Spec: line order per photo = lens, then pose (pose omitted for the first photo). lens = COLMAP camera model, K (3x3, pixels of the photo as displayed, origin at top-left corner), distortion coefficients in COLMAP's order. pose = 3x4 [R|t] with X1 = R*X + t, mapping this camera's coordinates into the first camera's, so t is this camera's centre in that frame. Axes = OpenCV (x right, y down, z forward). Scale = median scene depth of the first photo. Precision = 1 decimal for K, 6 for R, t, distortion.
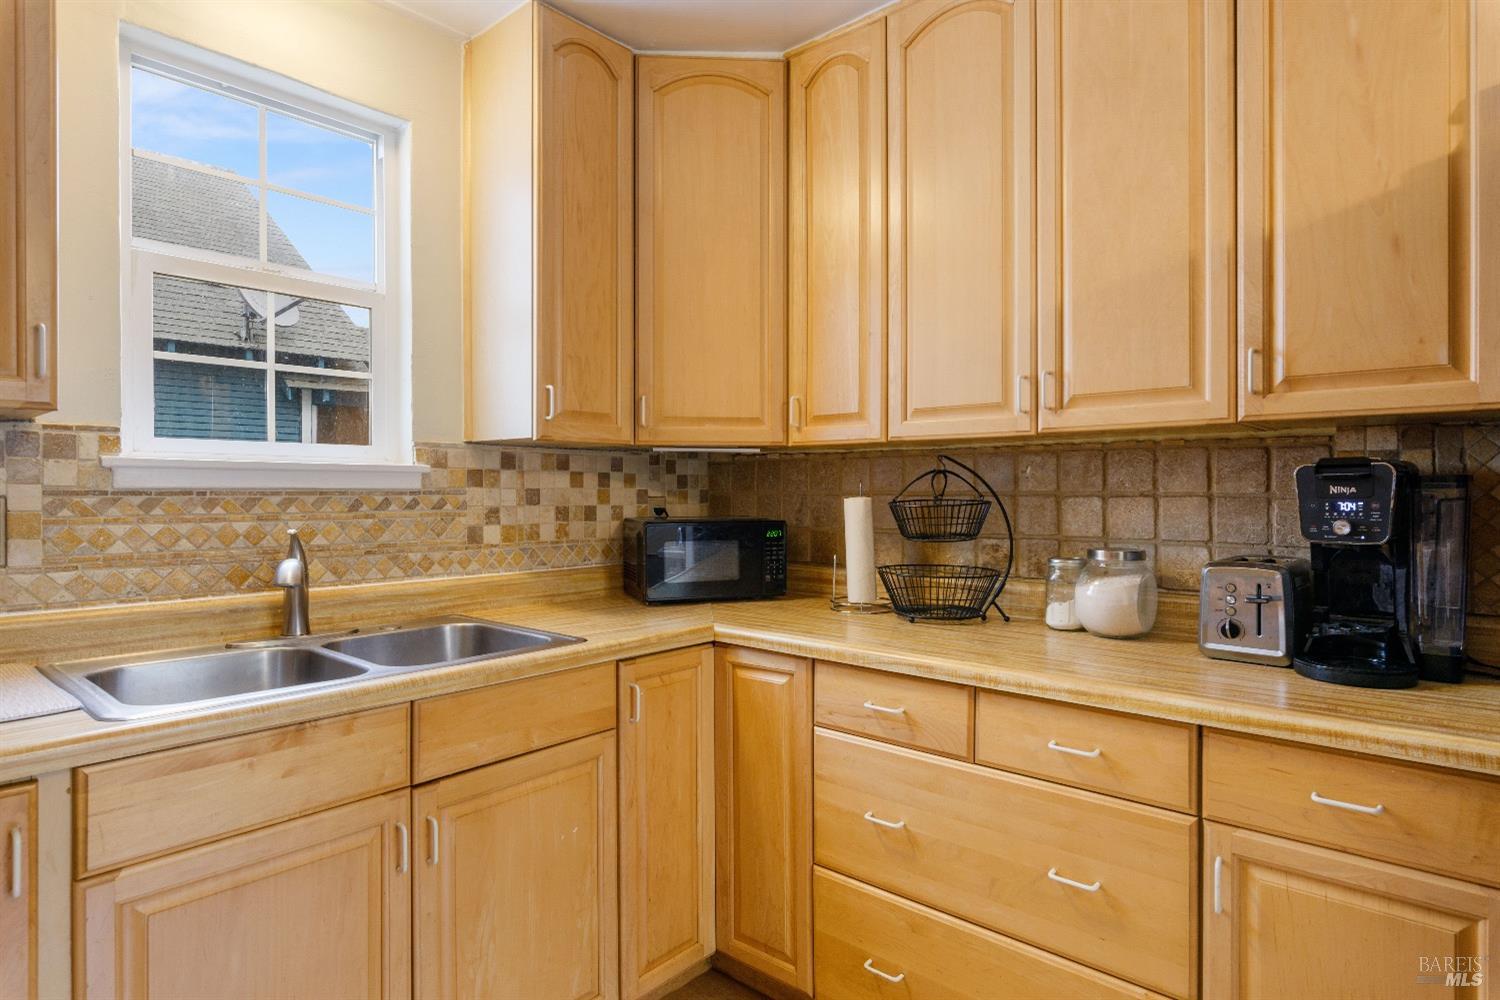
lens RADIAL K [[817.9, 0, 754.0], [0, 817.9, 491.1], [0, 0, 1]] dist [-0.002387, 0.001256]
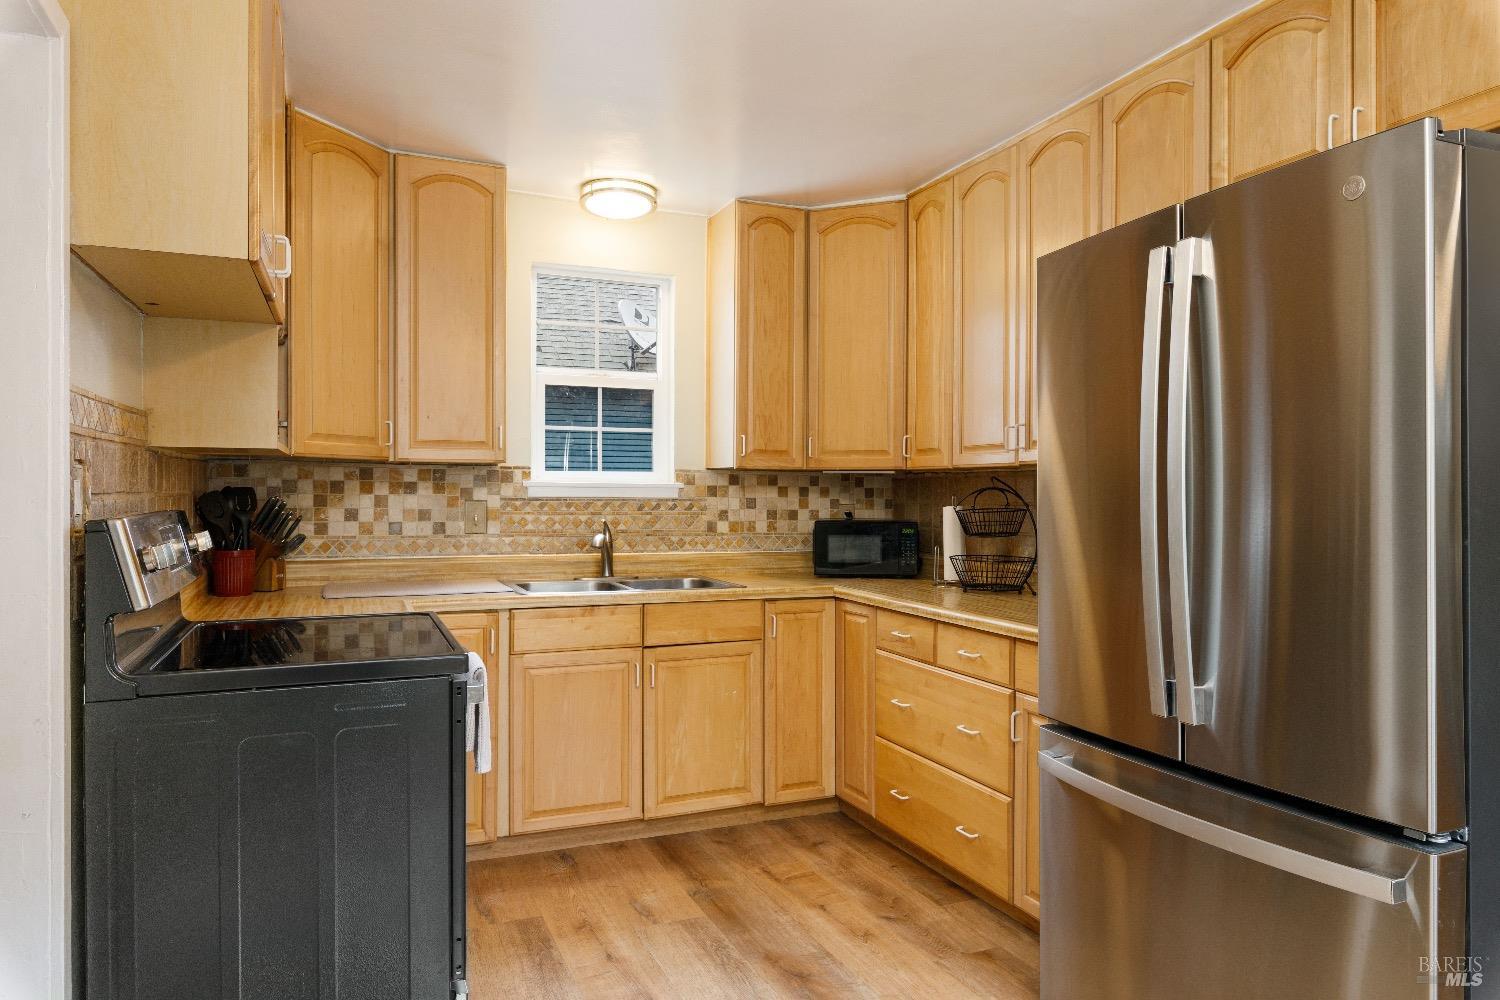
lens RADIAL K [[960.2, 0, 748.9], [0, 960.2, 499.6], [0, 0, 1]] dist [0.001046, 0.000333]
pose [[0.896585, 0.008547, -0.442789, 0.601770], [-0.006755, 0.999961, 0.005625, -0.011520], [0.442820, -0.002052, 0.896608, -0.703660]]
